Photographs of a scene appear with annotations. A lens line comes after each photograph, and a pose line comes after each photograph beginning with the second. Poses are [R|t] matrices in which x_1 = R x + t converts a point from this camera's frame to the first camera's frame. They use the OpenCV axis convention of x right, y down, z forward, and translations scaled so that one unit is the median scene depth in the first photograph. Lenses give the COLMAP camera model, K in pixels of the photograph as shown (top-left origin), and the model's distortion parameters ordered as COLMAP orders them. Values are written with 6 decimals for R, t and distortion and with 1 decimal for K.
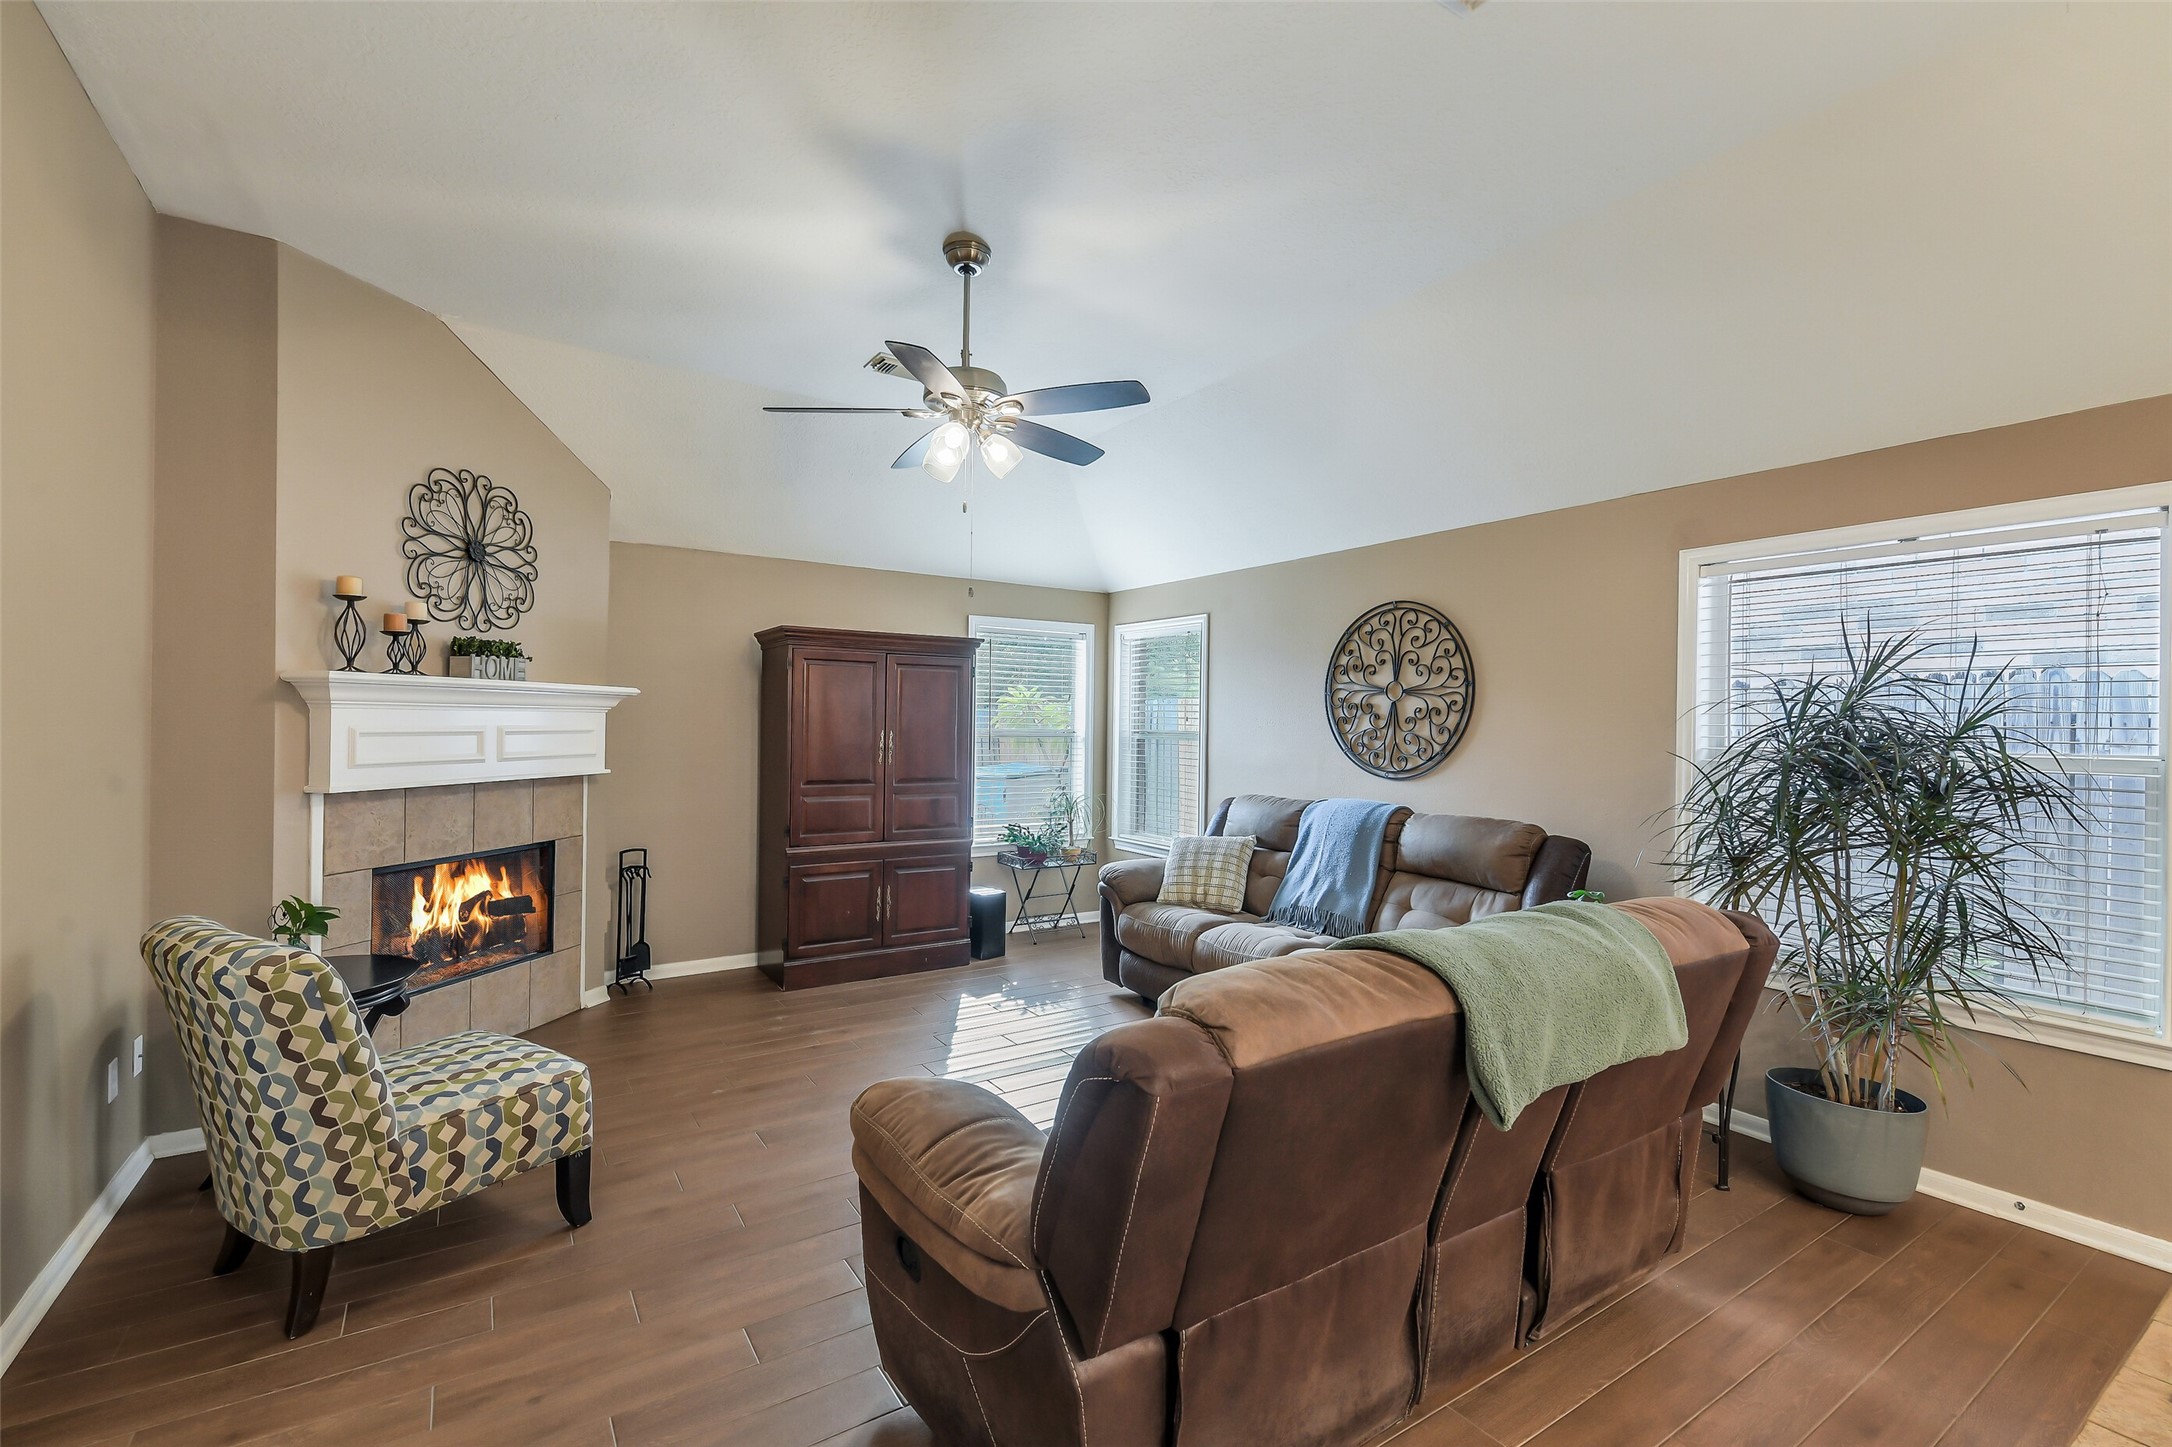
lens RADIAL K [[937.8, 0, 1089.1], [0, 937.8, 726.6], [0, 0, 1]] dist [0.000946, -0.000568]
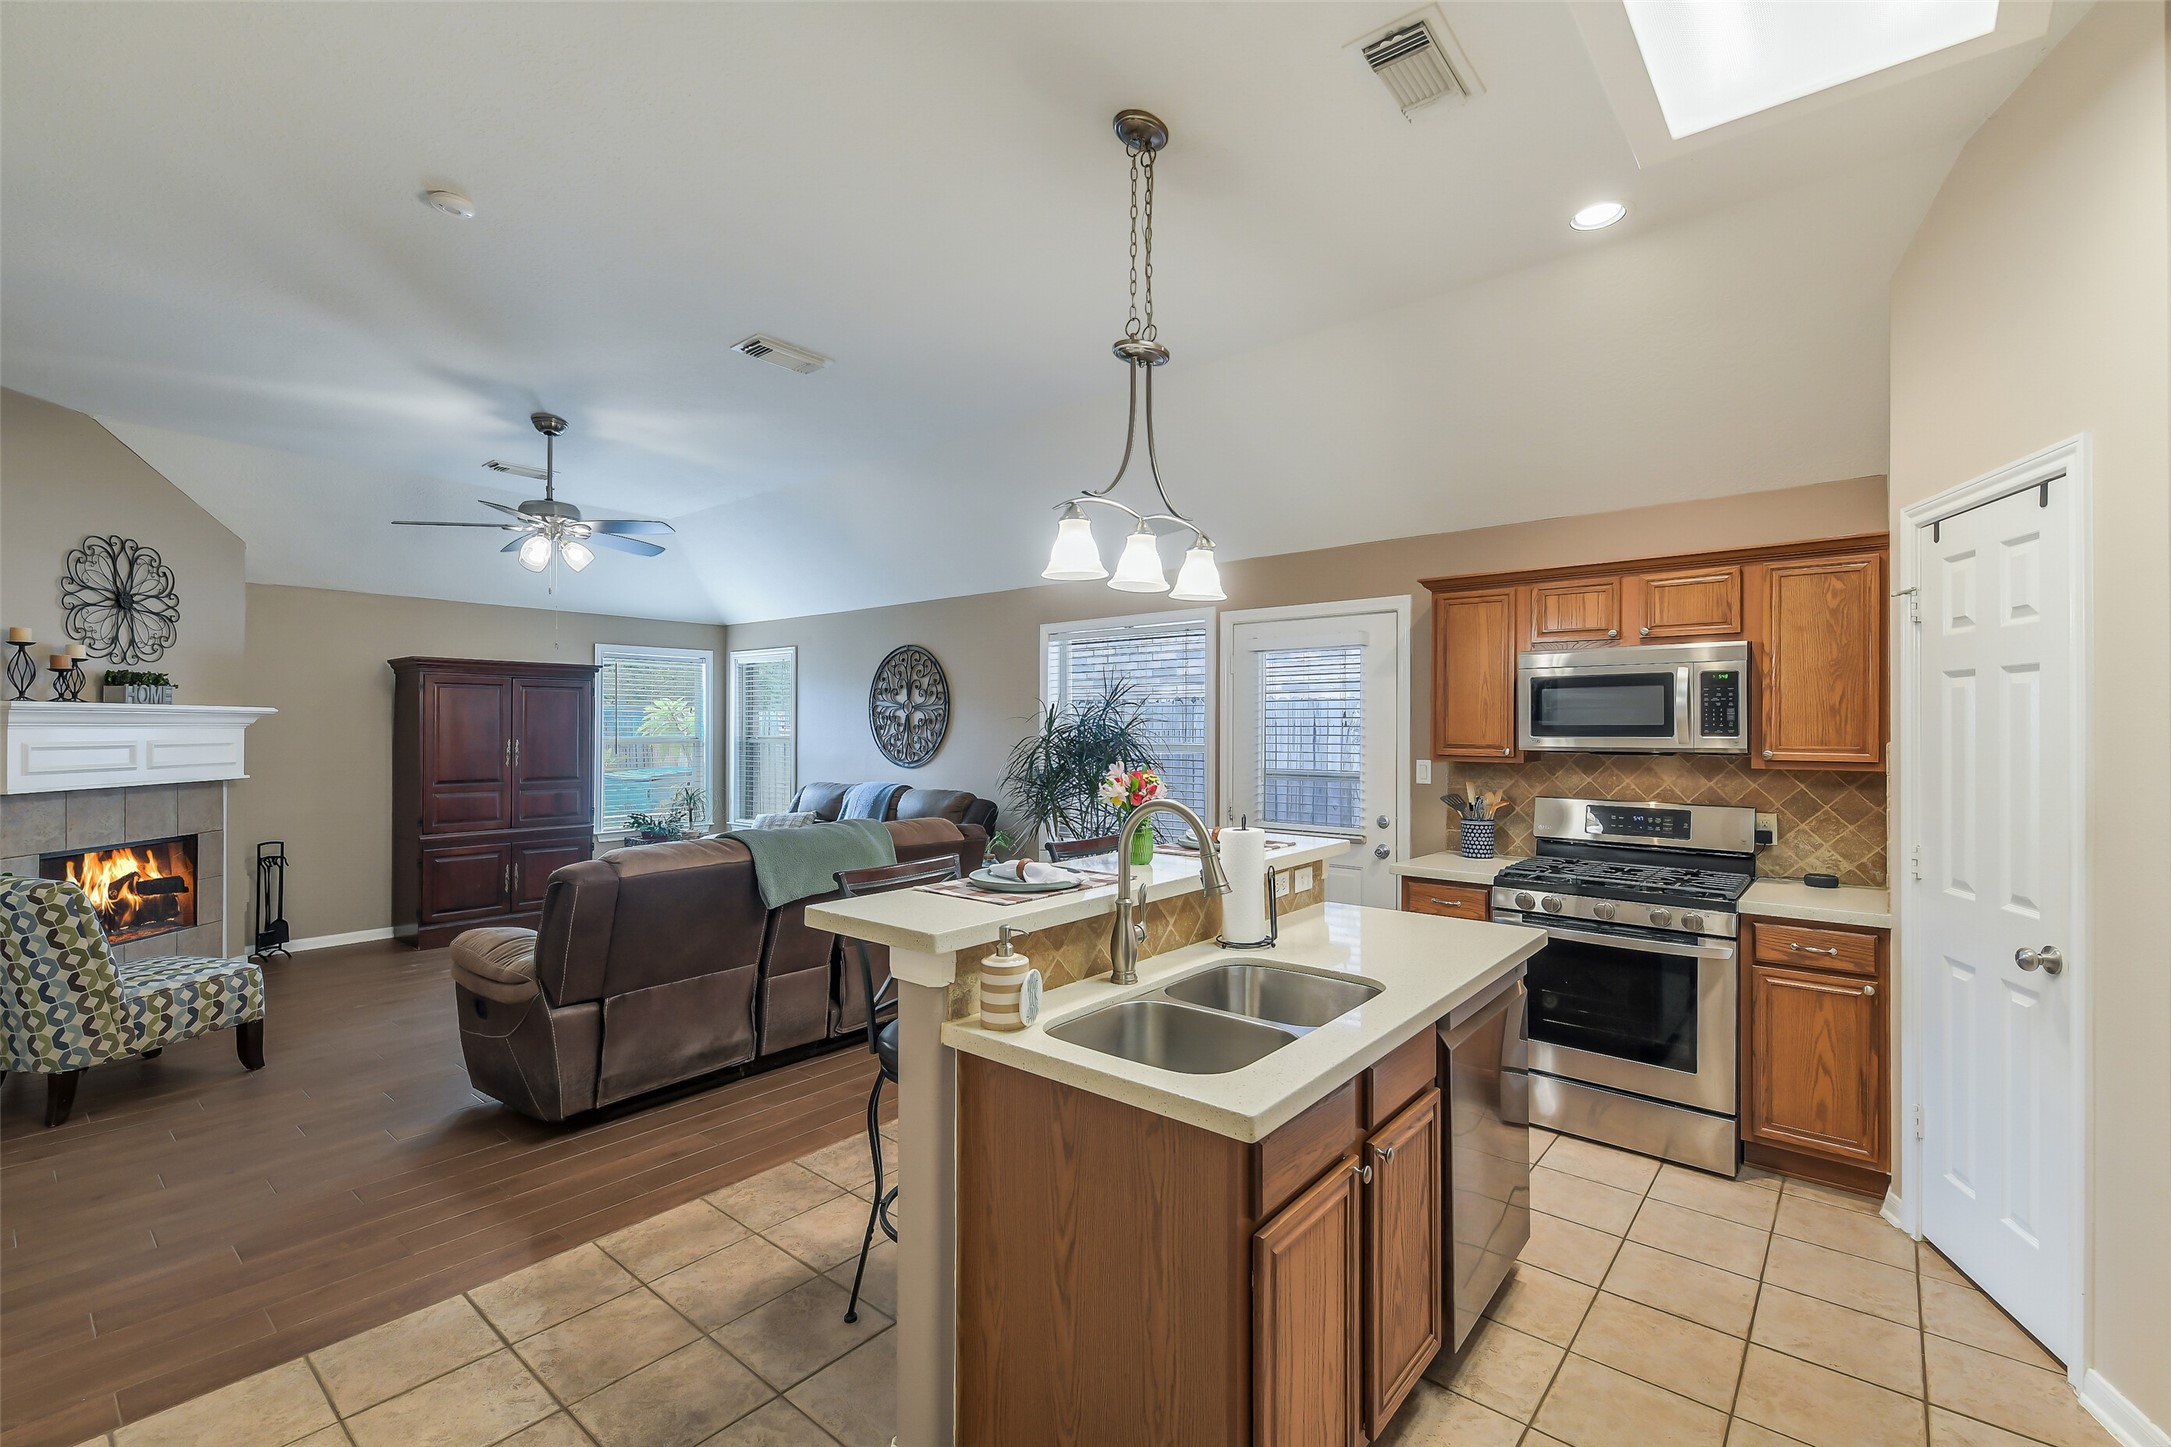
lens RADIAL K [[947.4, 0, 1089.4], [0, 947.4, 726.3], [0, 0, 1]] dist [0.014027, -0.007847]
pose [[0.958361, -0.011290, 0.285336, 0.217522], [0.012281, 0.999923, -0.001682, -0.002401], [-0.285295, 0.005116, 0.958426, -0.596513]]
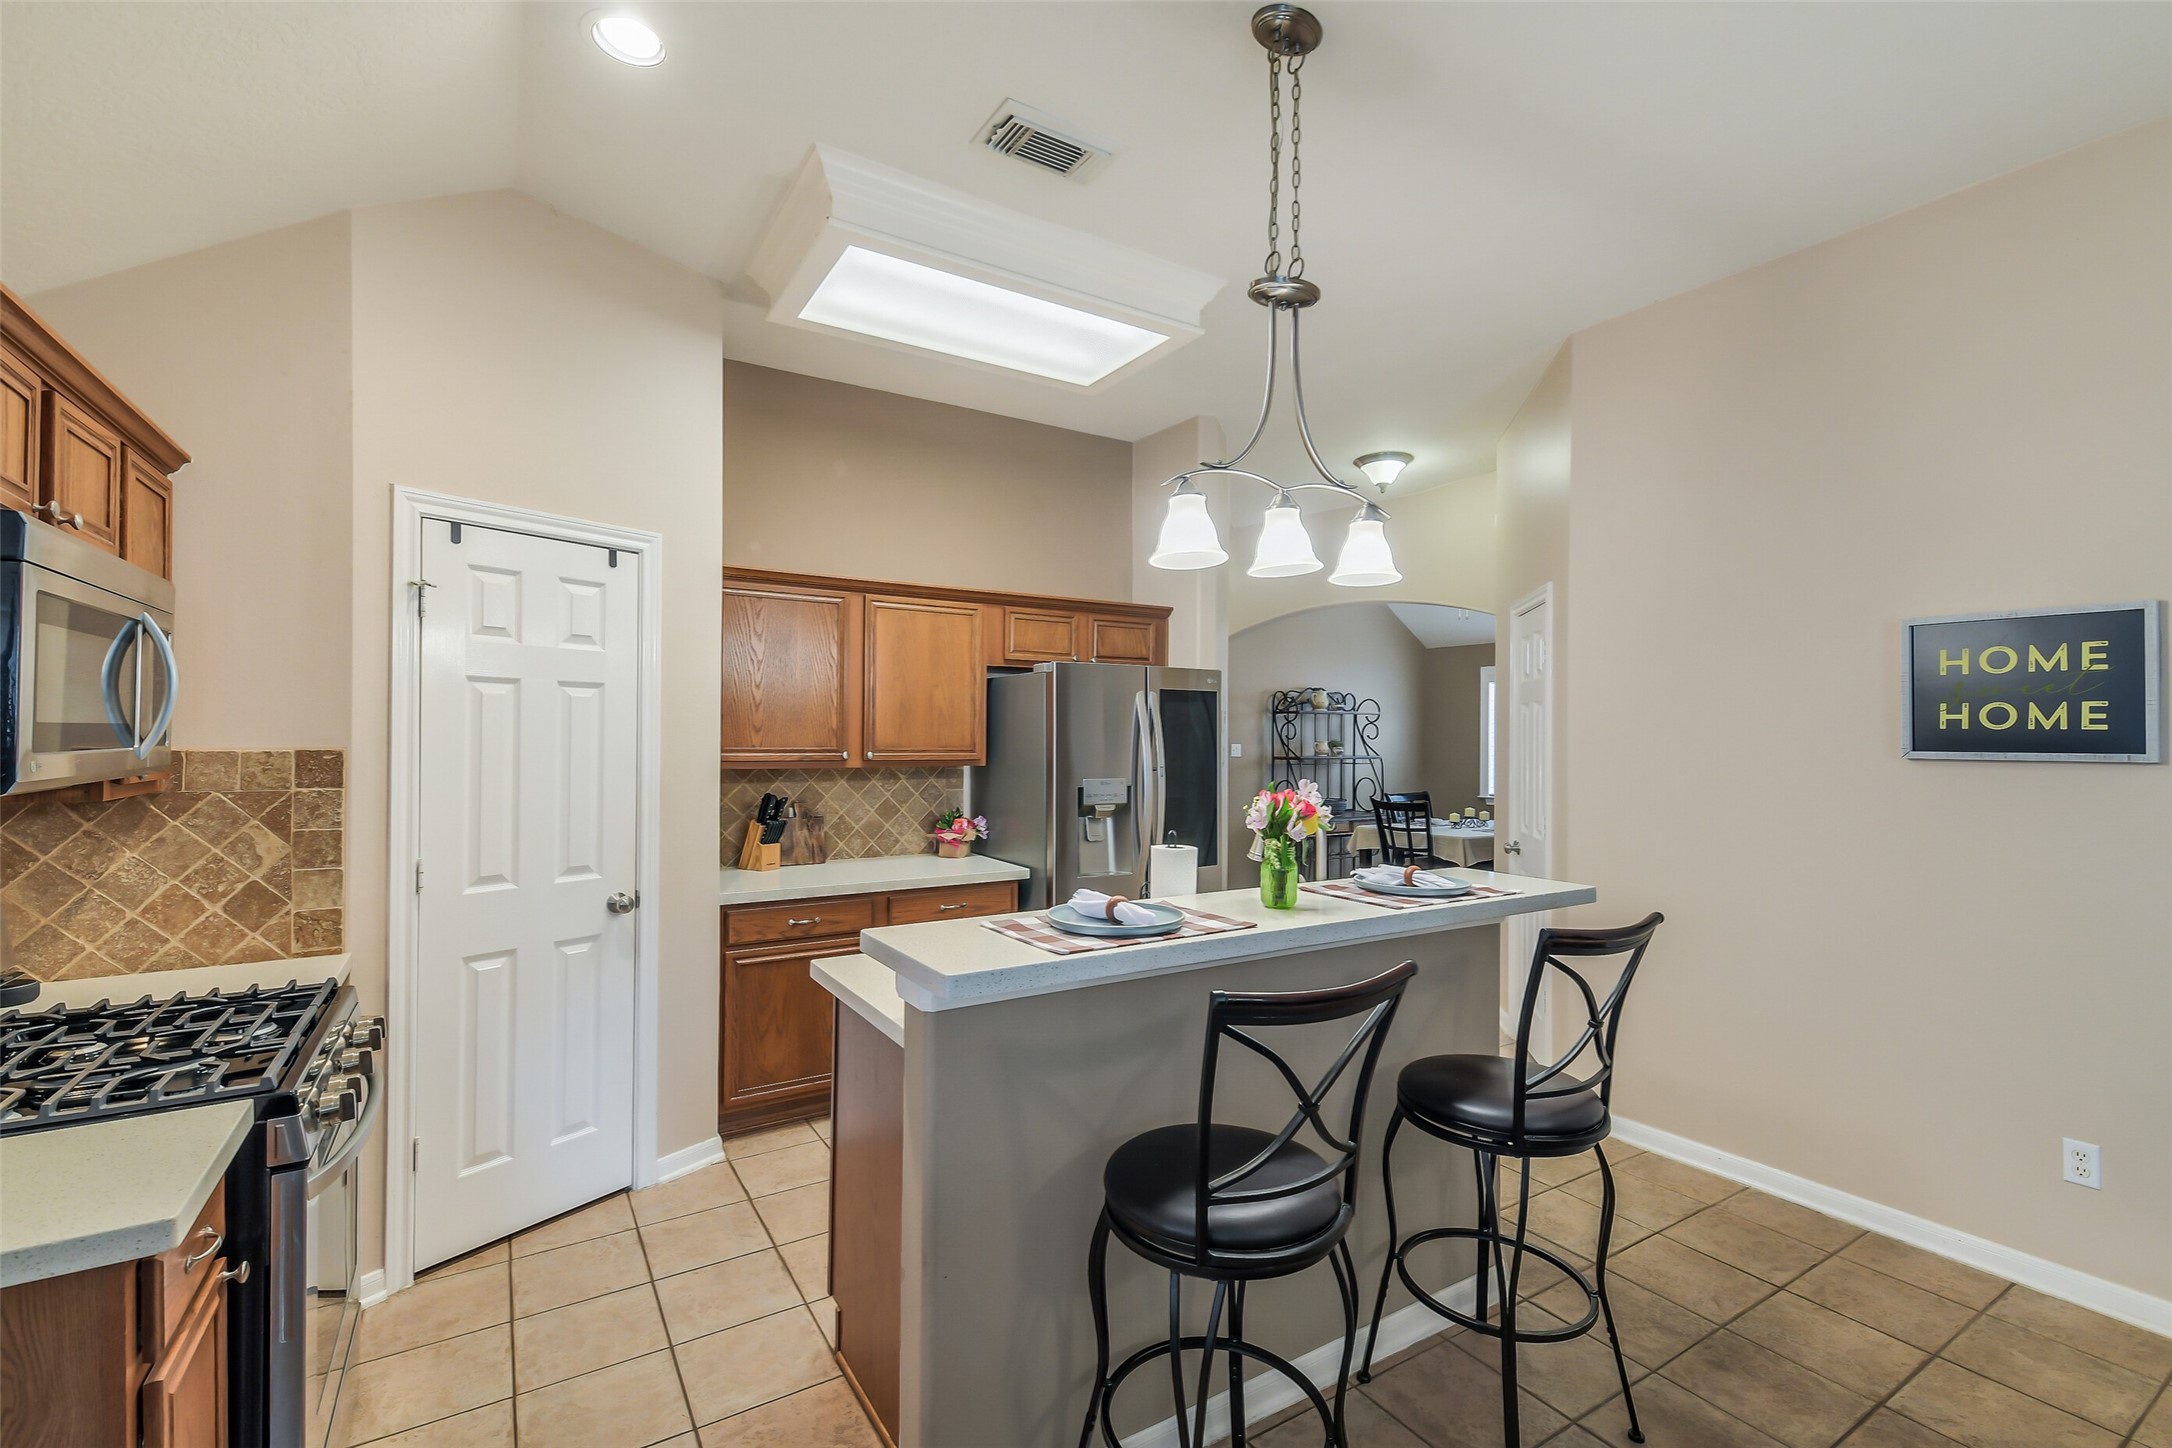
lens RADIAL K [[937.8, 0, 1089.1], [0, 937.8, 727.1], [0, 0, 1]] dist [0.000946, -0.000568]
pose [[-0.999596, -0.019420, 0.020734, 0.542236], [-0.019531, 0.999796, -0.005159, -0.003550], [-0.020630, -0.005562, -0.999772, 0.556707]]
